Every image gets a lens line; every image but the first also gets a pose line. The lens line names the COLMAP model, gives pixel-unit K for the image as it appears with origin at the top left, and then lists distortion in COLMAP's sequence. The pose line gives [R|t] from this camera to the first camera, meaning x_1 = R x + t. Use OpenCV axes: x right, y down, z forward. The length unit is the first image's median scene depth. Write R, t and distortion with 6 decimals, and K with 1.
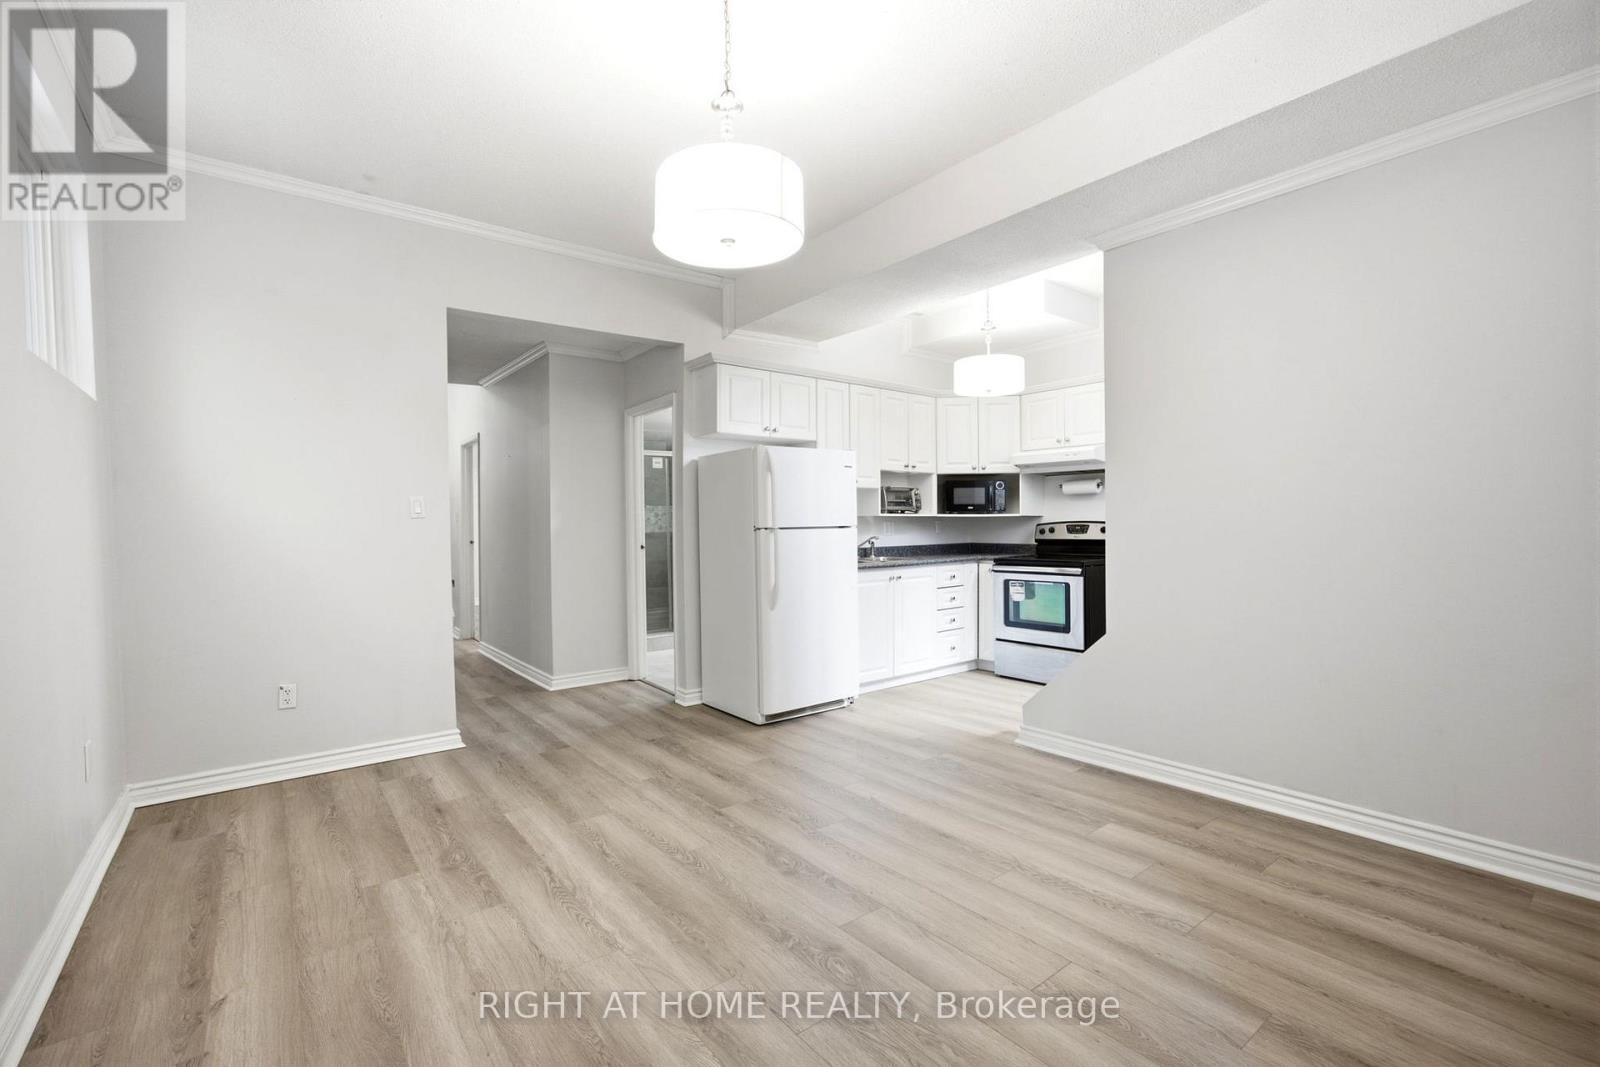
lens RADIAL K [[702.3, 0, 800.0], [0, 702.3, 533.5], [0, 0, 1]] dist [-0.000726, -0.000003]
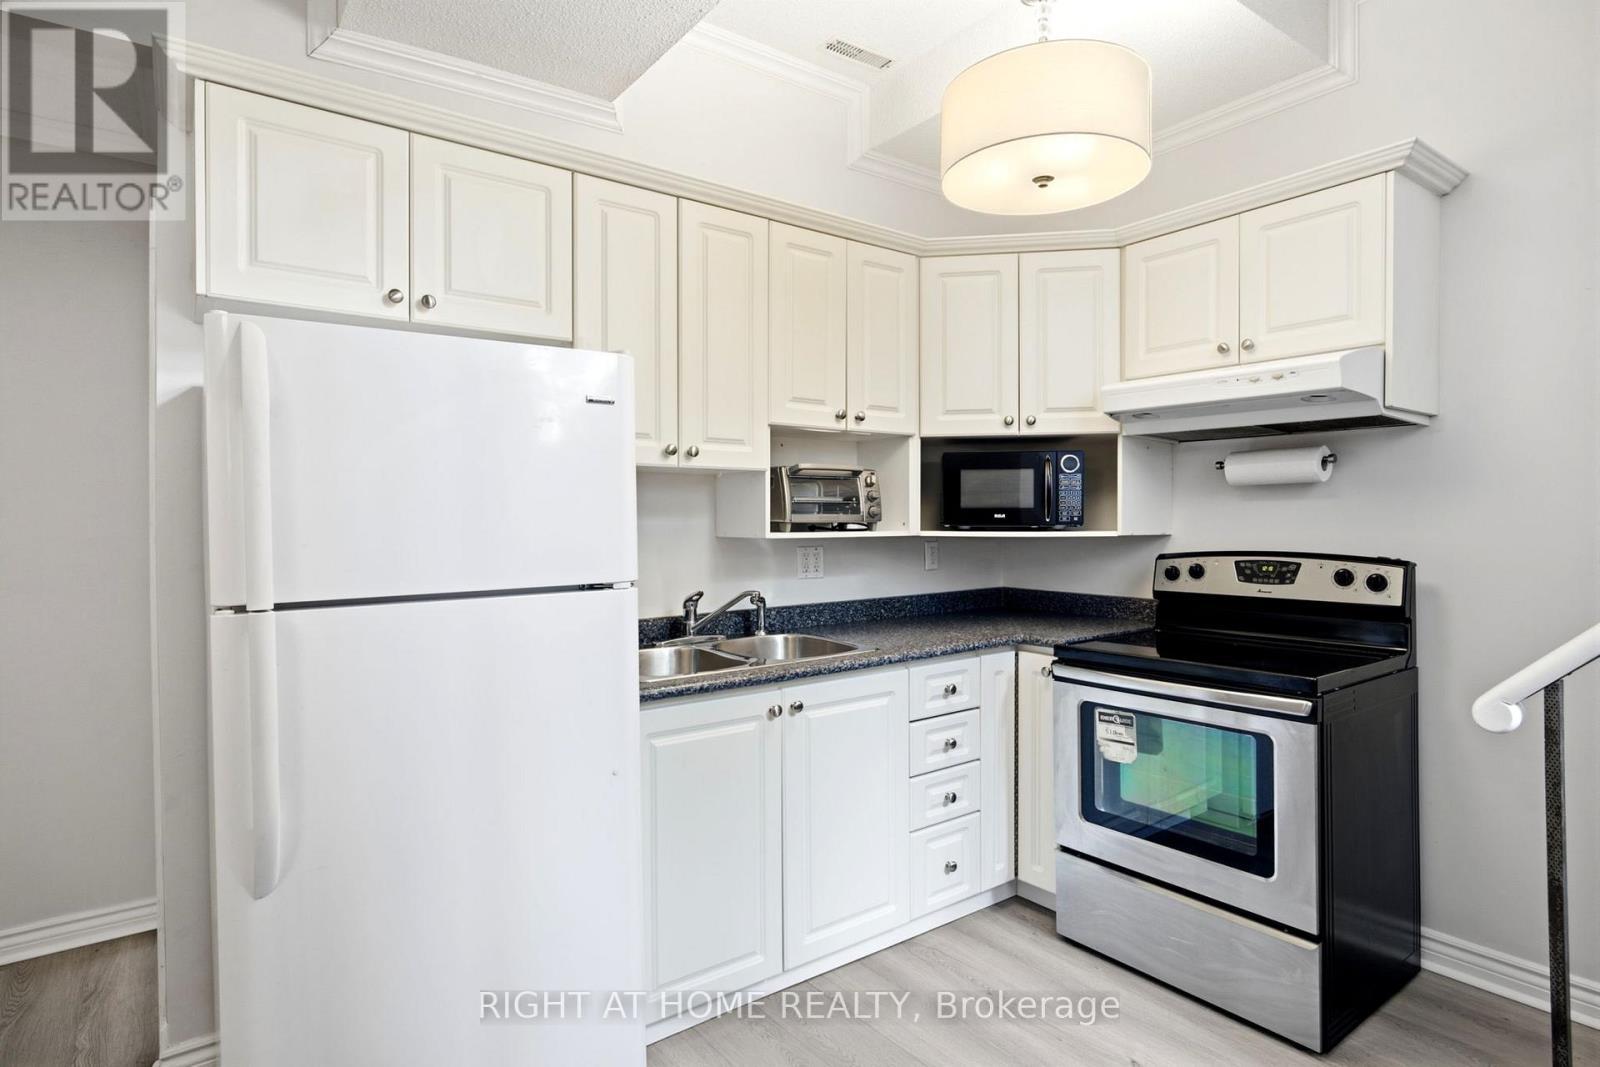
lens RADIAL K [[855.6, 0, 800.0], [0, 855.6, 533.5], [0, 0, 1]] dist [0.024096, 0.000042]
pose [[0.999698, 0.002302, -0.024464, 0.138834], [-0.002262, 0.999996, 0.001646, -0.027859], [0.024467, -0.001591, 0.999699, 0.493694]]
